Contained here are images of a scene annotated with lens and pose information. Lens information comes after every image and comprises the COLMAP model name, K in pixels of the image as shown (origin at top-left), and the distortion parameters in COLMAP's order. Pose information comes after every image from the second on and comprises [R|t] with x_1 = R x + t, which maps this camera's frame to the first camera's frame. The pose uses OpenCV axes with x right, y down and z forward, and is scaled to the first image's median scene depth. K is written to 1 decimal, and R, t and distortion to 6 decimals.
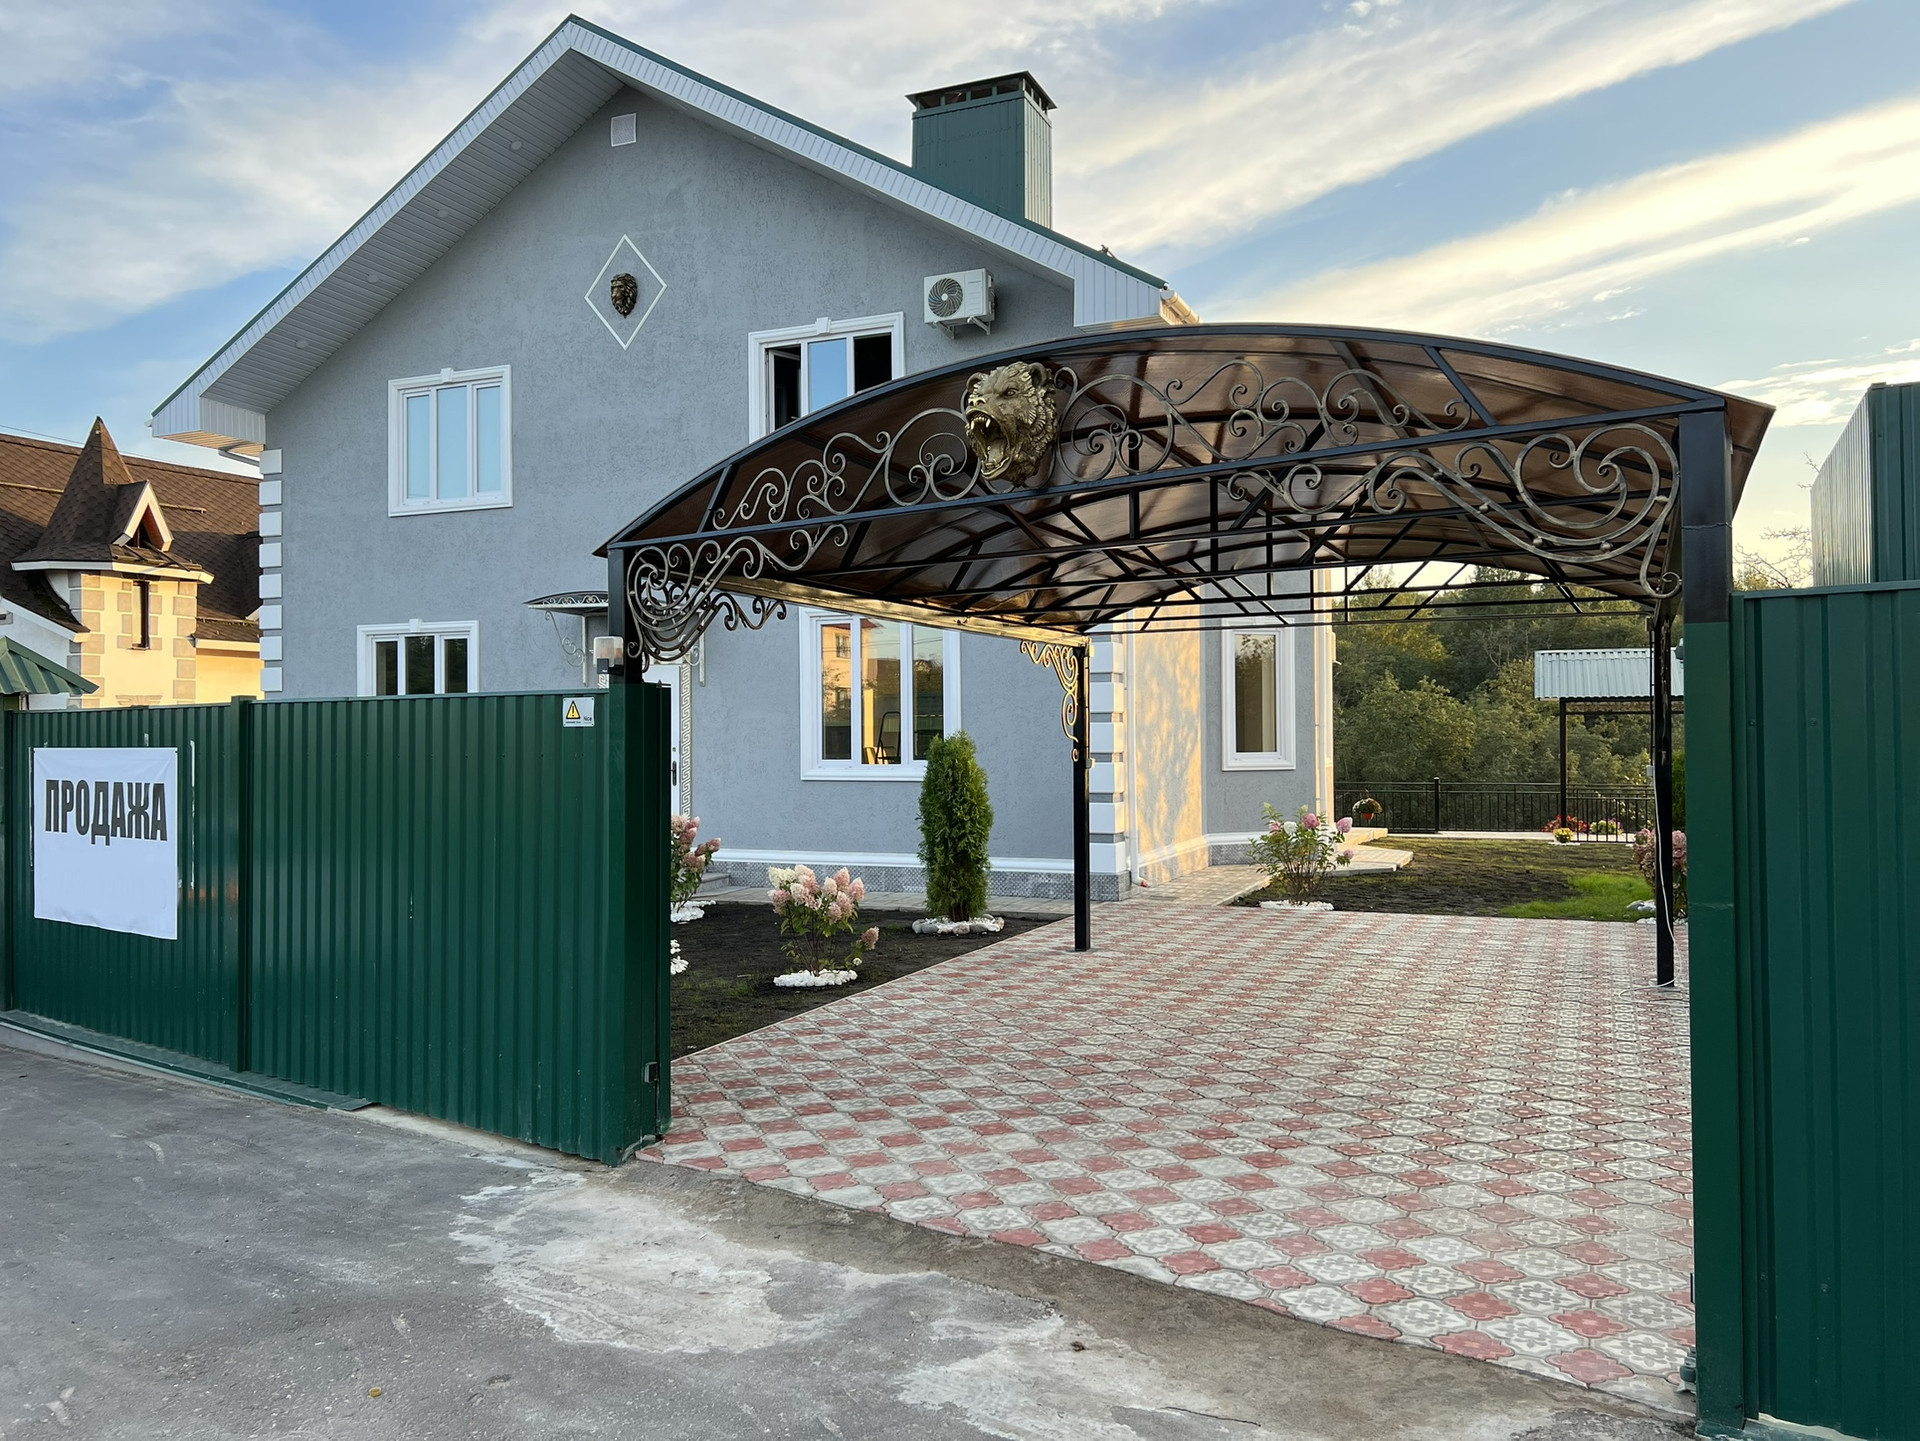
lens RADIAL K [[1431.7, 0, 960.0], [0, 1431.7, 720.5], [0, 0, 1]] dist [0.070008, -0.066896]
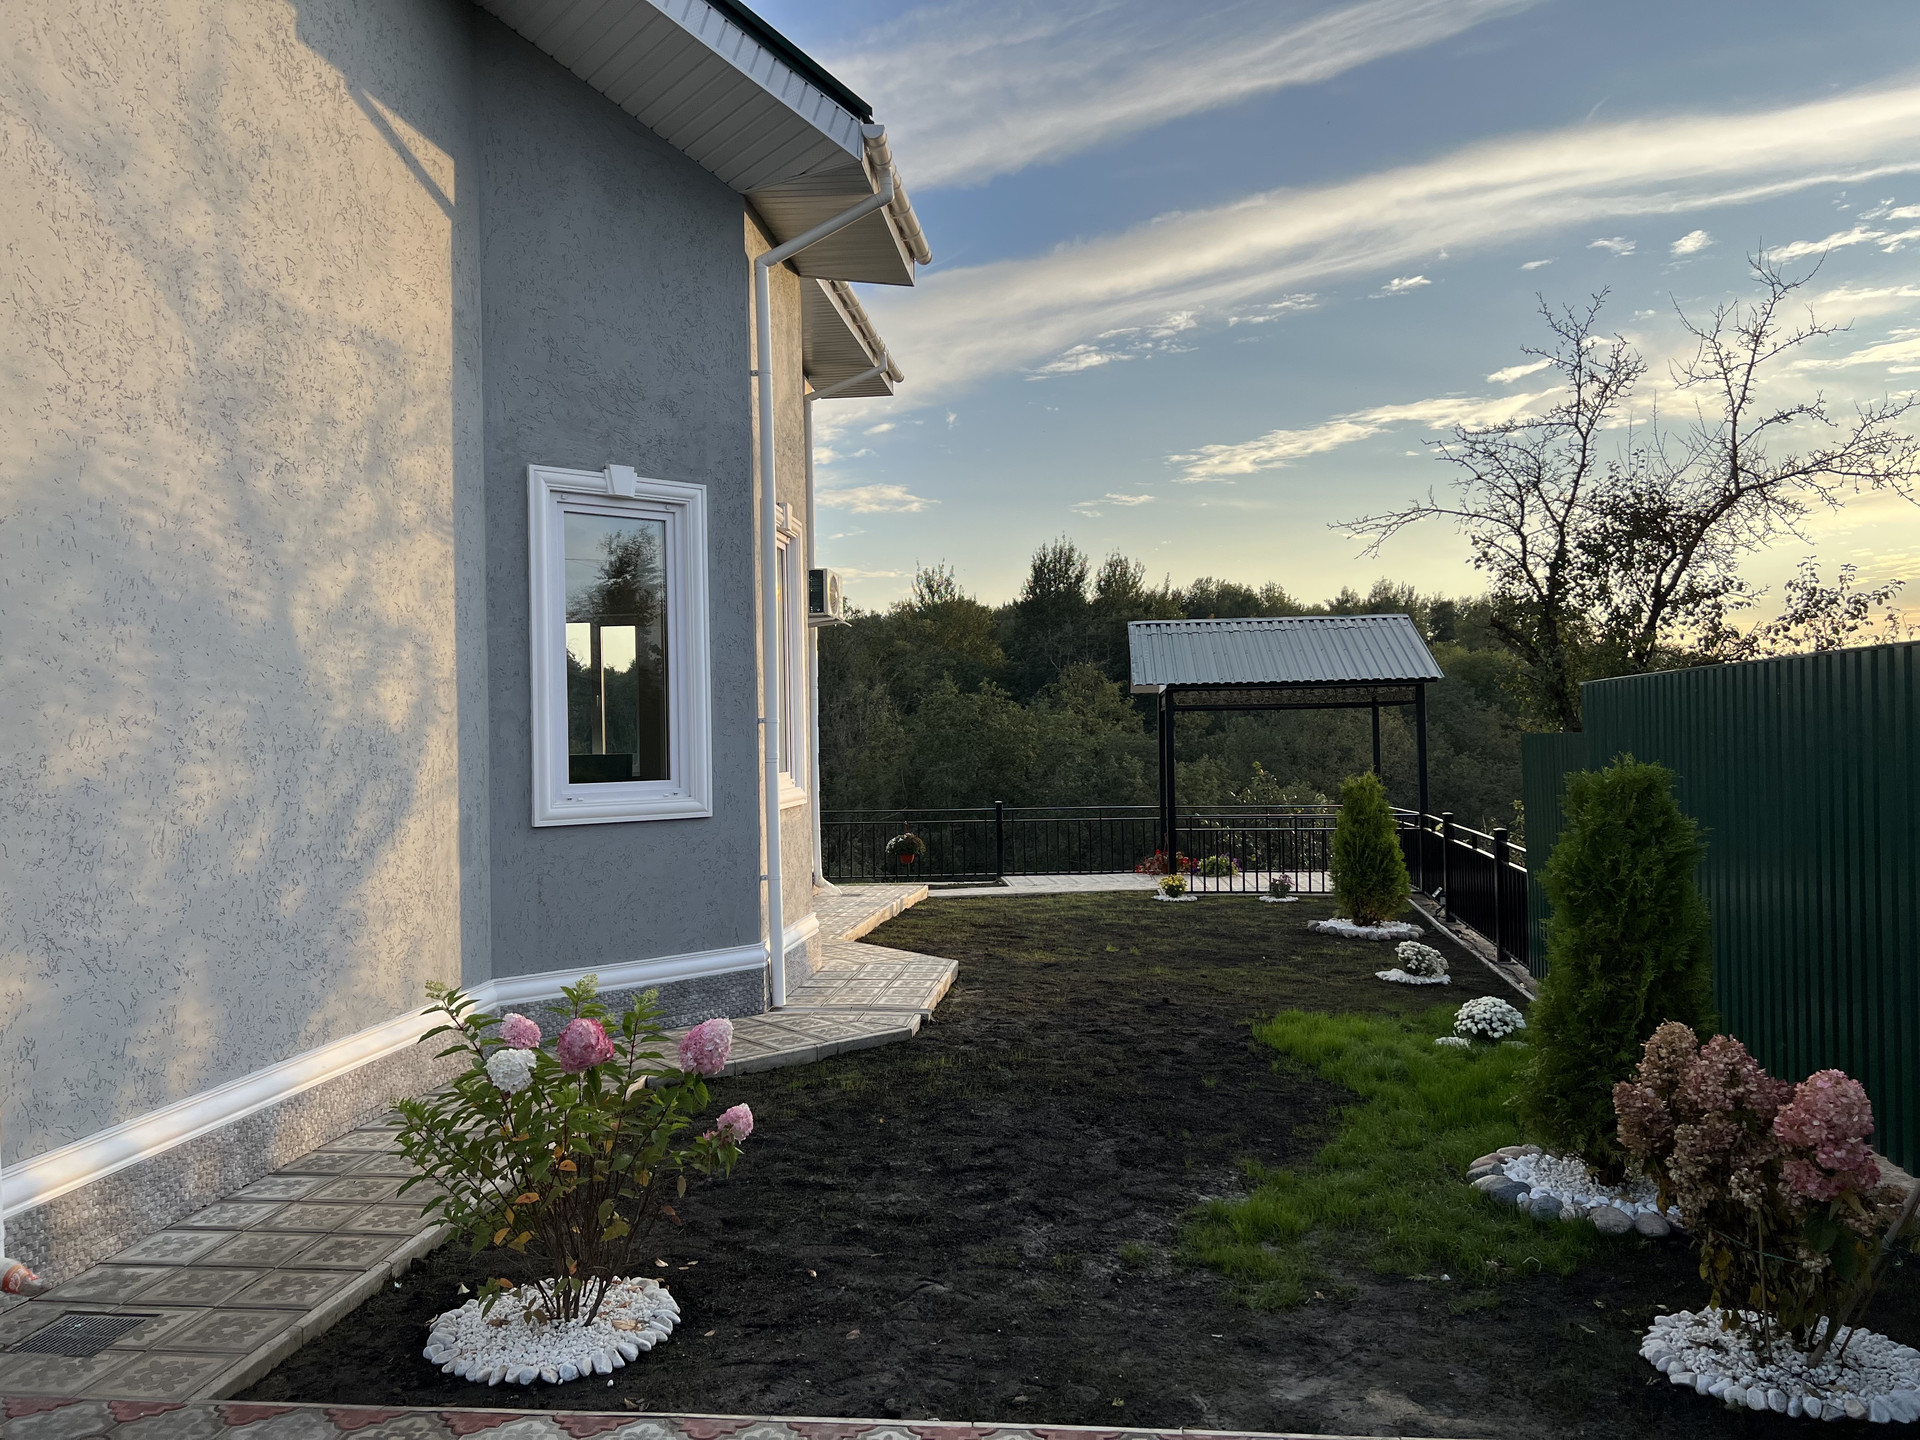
lens RADIAL K [[1378.0, 0, 916.1], [0, 1378.0, 722.5], [0, 0, 1]] dist [0.067179, -0.059333]
pose [[0.966275, -0.006472, 0.257431, 0.319659], [0.008325, 0.999947, -0.006110, 0.012414], [-0.257378, 0.008047, 0.966277, 0.970529]]
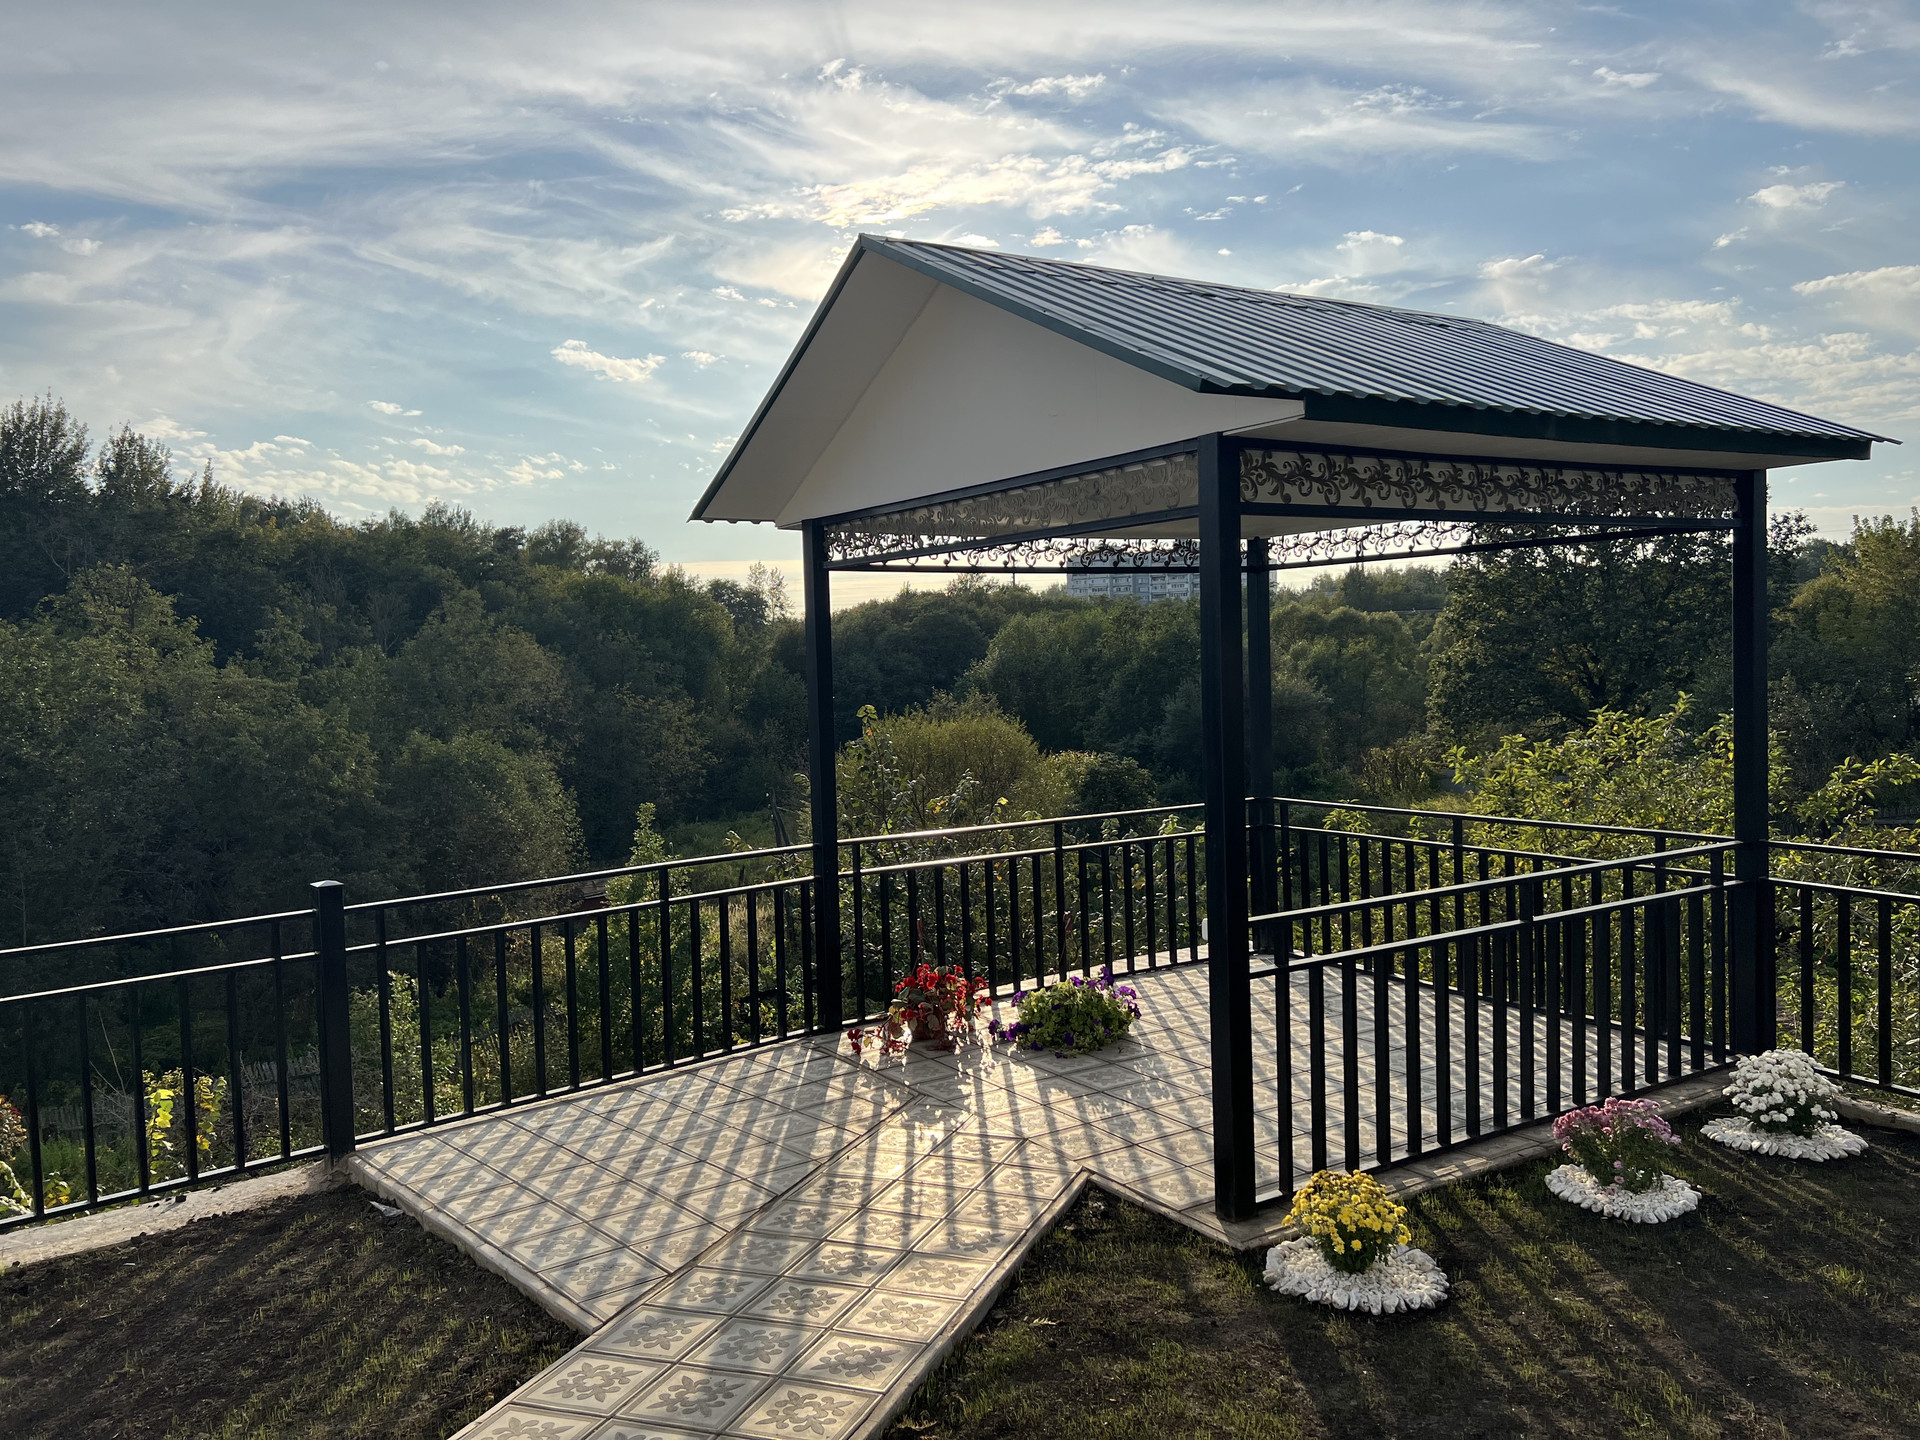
lens RADIAL K [[1431.7, 0, 960.0], [0, 1431.7, 720.0], [0, 0, 1]] dist [0.070008, -0.066896]
pose [[0.589559, -0.049686, 0.806196, 0.552396], [0.019944, 0.998697, 0.046964, 0.023510], [-0.807479, -0.011609, 0.589782, 1.982042]]
